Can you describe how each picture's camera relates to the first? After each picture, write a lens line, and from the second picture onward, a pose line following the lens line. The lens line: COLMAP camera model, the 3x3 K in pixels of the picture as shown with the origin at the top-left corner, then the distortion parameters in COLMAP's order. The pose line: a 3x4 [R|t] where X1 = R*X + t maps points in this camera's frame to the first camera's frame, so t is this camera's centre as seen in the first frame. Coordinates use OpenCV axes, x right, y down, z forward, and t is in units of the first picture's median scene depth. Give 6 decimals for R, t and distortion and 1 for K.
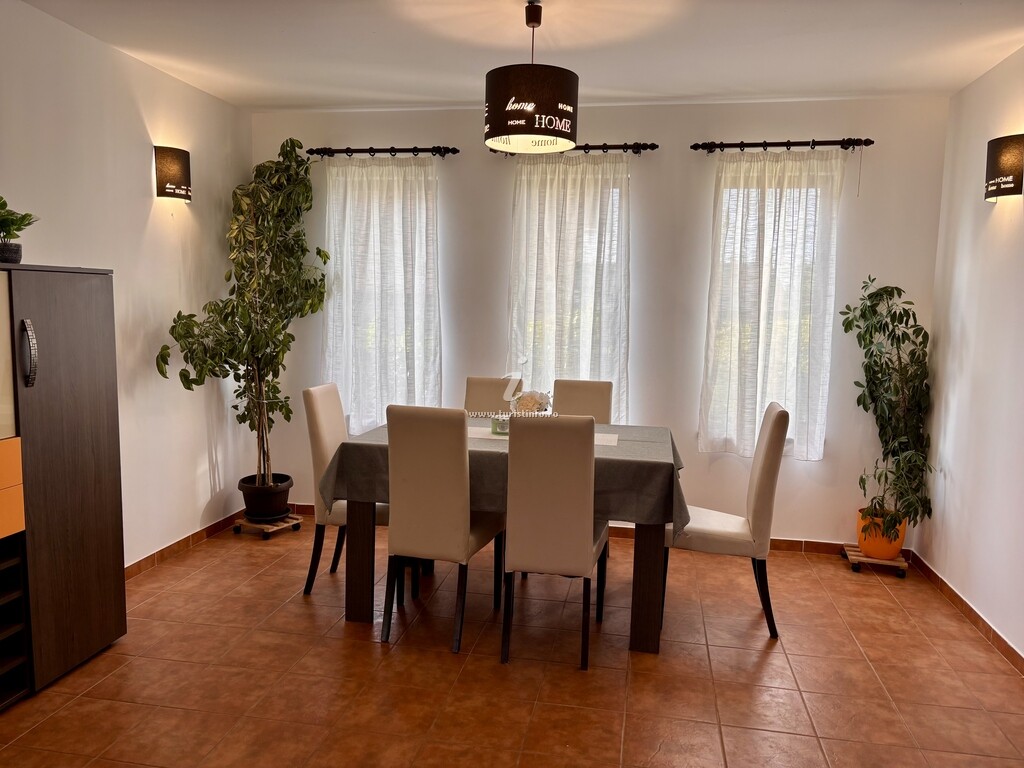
lens RADIAL K [[779.6, 0, 509.6], [0, 779.6, 388.1], [0, 0, 1]] dist [0.015243, 0.005230]
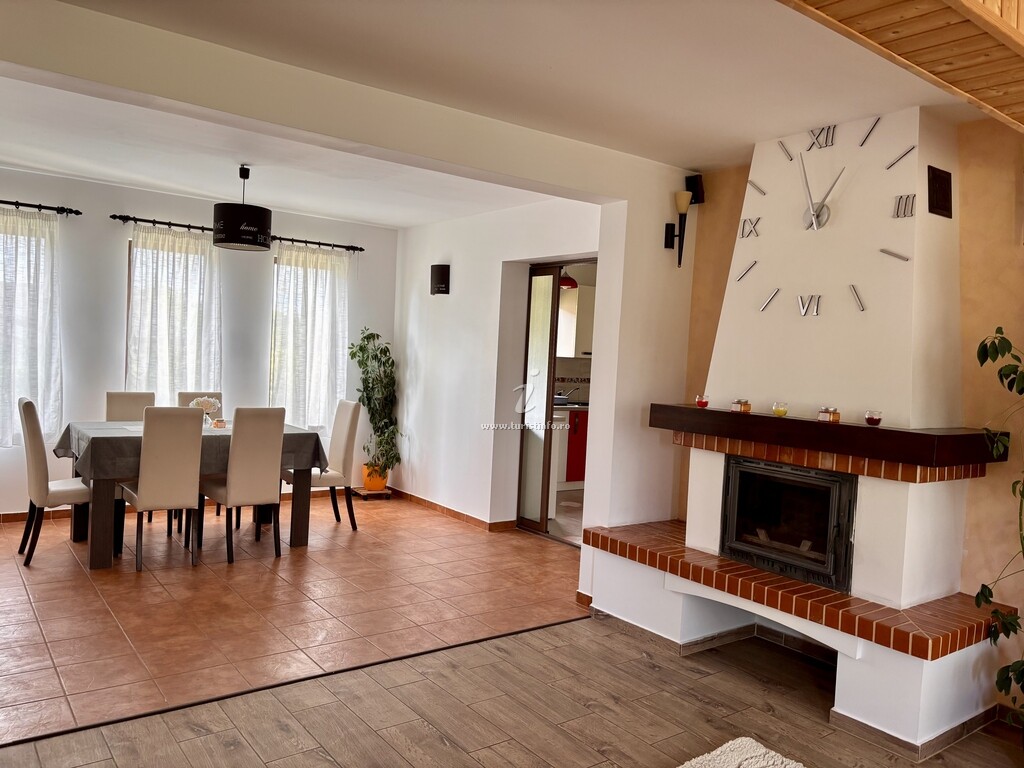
lens RADIAL K [[779.6, 0, 509.6], [0, 779.6, 388.1], [0, 0, 1]] dist [0.015243, 0.005230]
pose [[0.681009, -0.019635, 0.732012, -0.605845], [0.042192, 0.999032, -0.012455, 0.026799], [-0.731058, 0.039367, 0.681178, -0.409643]]
